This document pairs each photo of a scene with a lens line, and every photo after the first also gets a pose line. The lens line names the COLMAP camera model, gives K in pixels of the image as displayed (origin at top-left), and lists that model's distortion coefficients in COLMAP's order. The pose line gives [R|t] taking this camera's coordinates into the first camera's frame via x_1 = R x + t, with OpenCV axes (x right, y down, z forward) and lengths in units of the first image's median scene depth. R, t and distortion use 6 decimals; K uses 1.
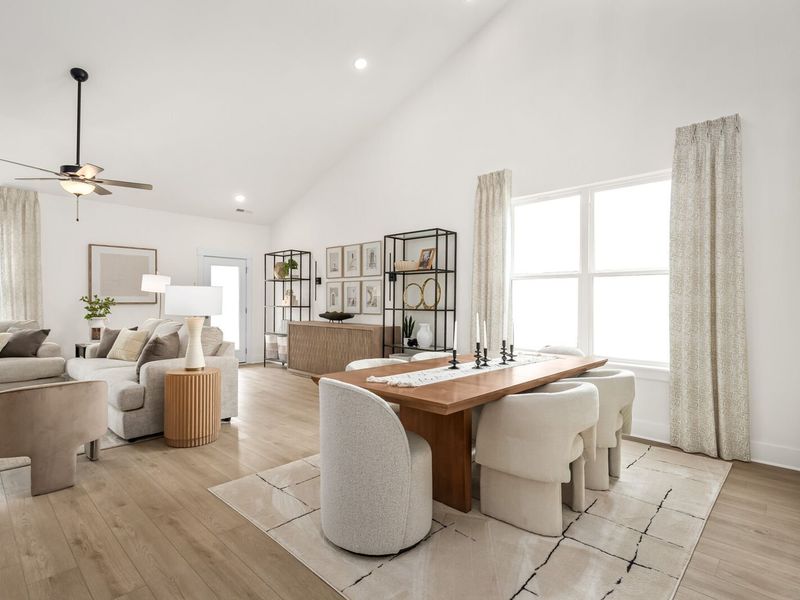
lens RADIAL K [[417.1, 0, 395.8], [0, 417.1, 299.5], [0, 0, 1]] dist [0.012960, -0.000861]
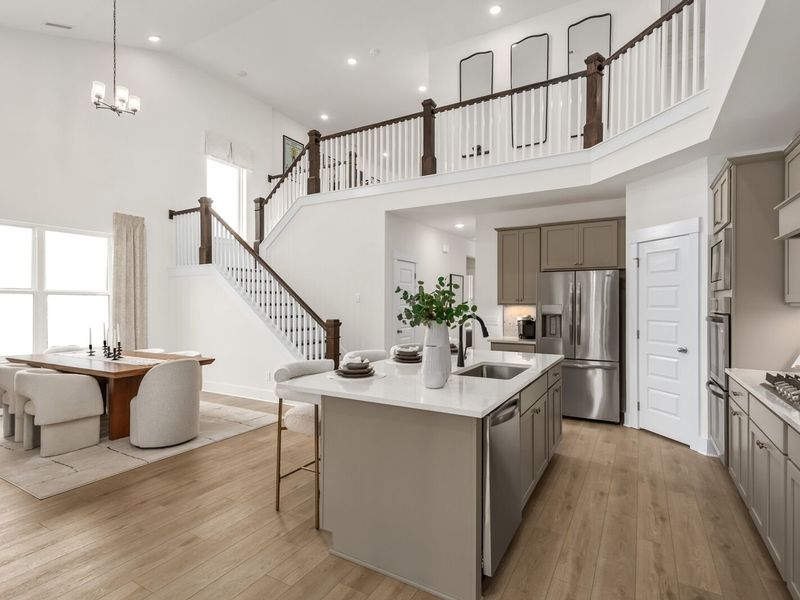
lens RADIAL K [[417.1, 0, 395.8], [0, 417.1, 299.5], [0, 0, 1]] dist [0.012960, -0.000861]
pose [[-0.234024, 0.002119, 0.972228, -0.868165], [-0.007666, 0.999963, -0.004025, -0.032352], [-0.972201, -0.008395, -0.233999, 0.187380]]
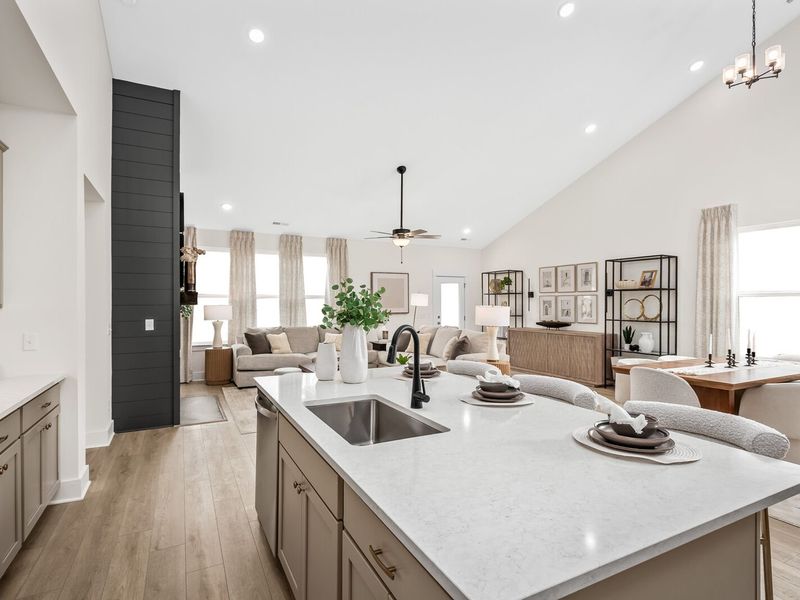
lens RADIAL K [[421.8, 0, 396.5], [0, 421.8, 300.1], [0, 0, 1]] dist [0.021917, -0.000704]
pose [[0.945911, -0.006937, -0.324352, -0.214979], [0.005739, 0.999973, -0.004652, -0.034595], [0.324376, 0.002539, 0.945925, -0.397894]]
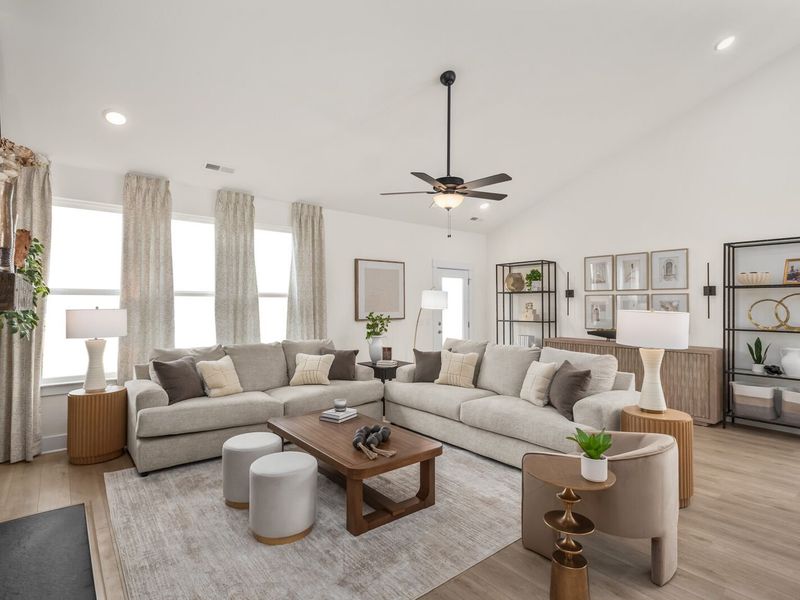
lens RADIAL K [[417.1, 0, 395.8], [0, 417.1, 299.5], [0, 0, 1]] dist [0.012960, -0.000861]
pose [[0.991986, -0.004624, -0.126265, -0.612491], [0.003710, 0.999965, -0.007473, -0.036190], [0.126295, 0.006944, 0.991968, 0.067937]]
